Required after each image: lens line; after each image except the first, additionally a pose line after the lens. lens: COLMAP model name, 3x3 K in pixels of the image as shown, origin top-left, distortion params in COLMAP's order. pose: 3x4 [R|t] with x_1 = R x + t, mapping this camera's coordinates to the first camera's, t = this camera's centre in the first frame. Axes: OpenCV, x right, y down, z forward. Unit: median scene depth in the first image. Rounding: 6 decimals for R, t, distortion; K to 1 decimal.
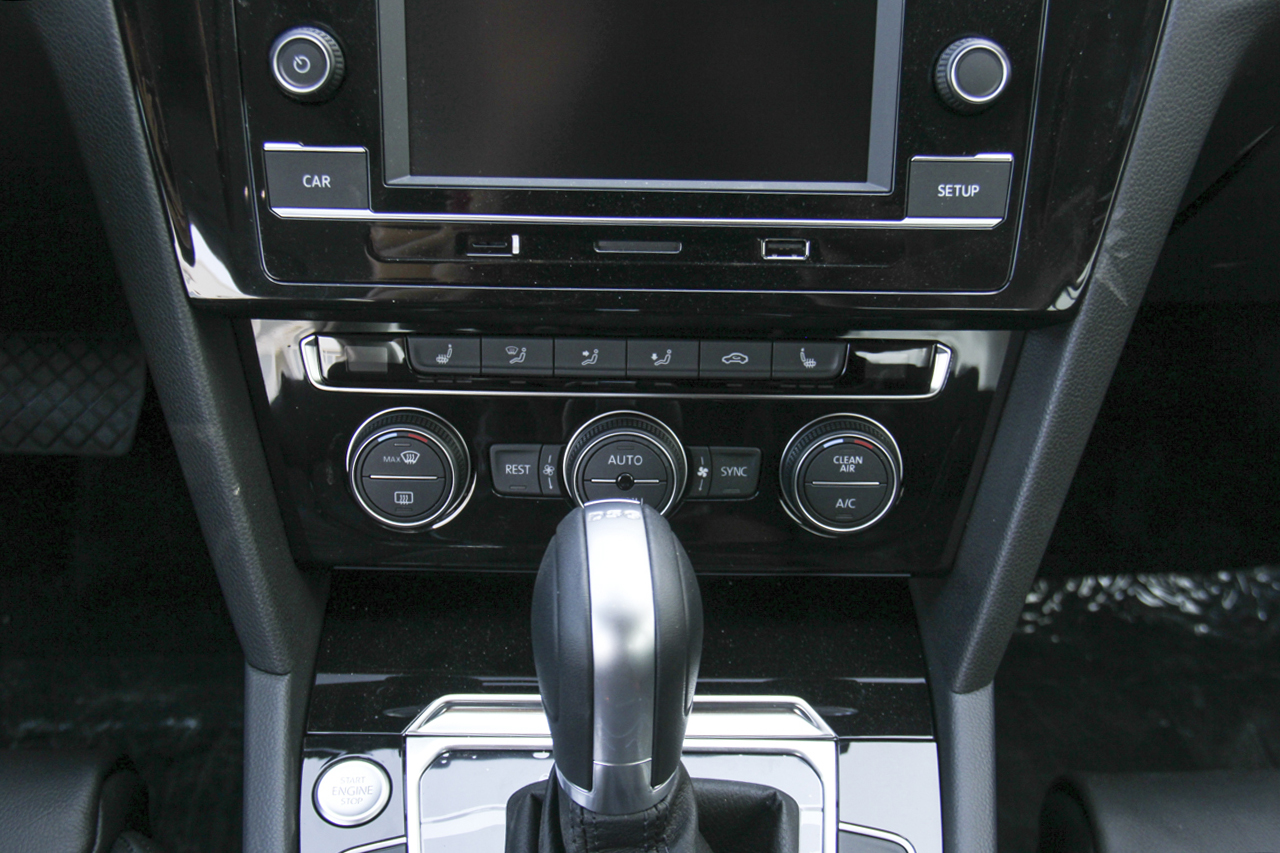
lens RADIAL K [[1627.6, 0, 651.4], [0, 1627.6, 427.1], [0, 0, 1]] dist [-0.024160, 0.000000]
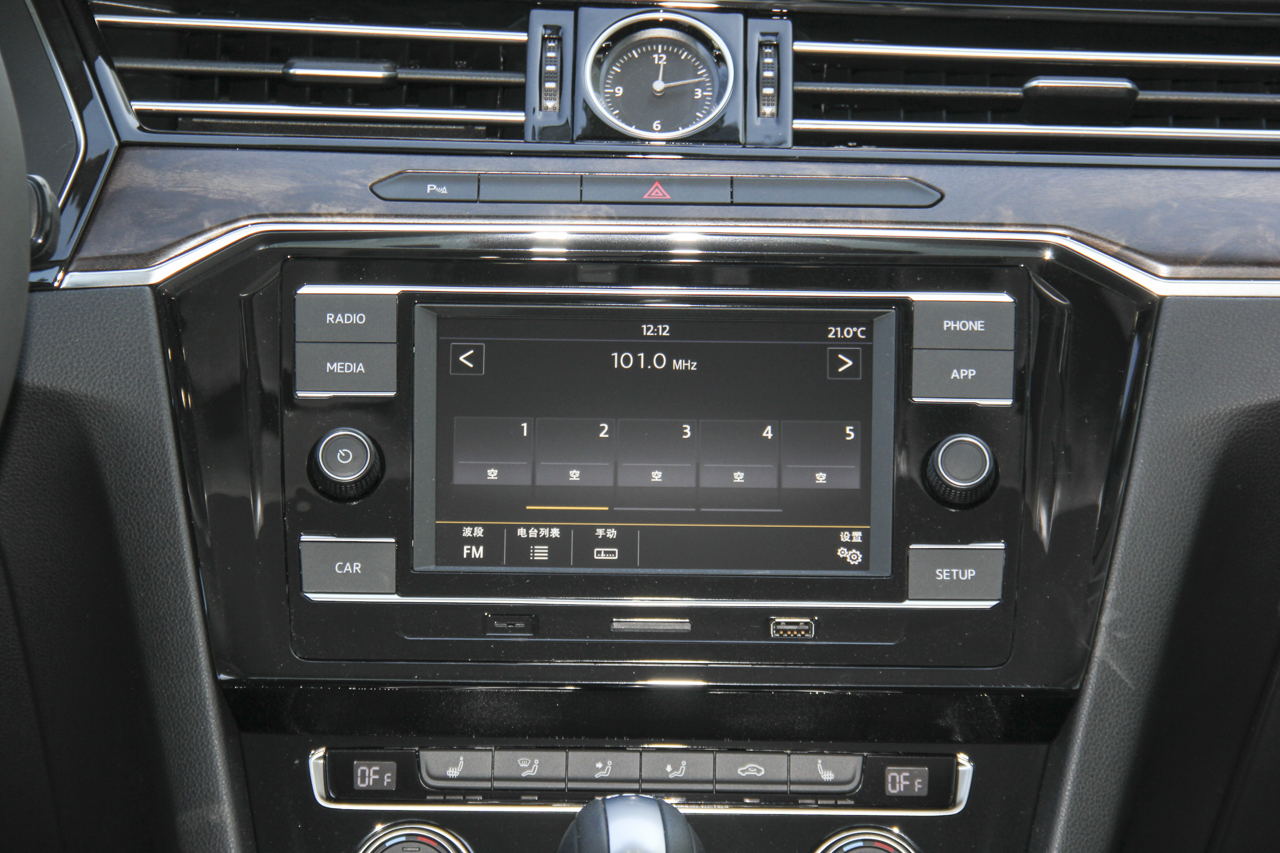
lens RADIAL K [[5500.1, 0, 650.5], [0, 5500.1, 425.6], [0, 0, 1]] dist [0.930624, 0.000000]
pose [[0.999905, -0.009072, -0.010346, 0.029183], [0.002656, 0.865016, -0.501737, 1.561003], [0.013501, 0.501662, 0.864958, -2.138990]]
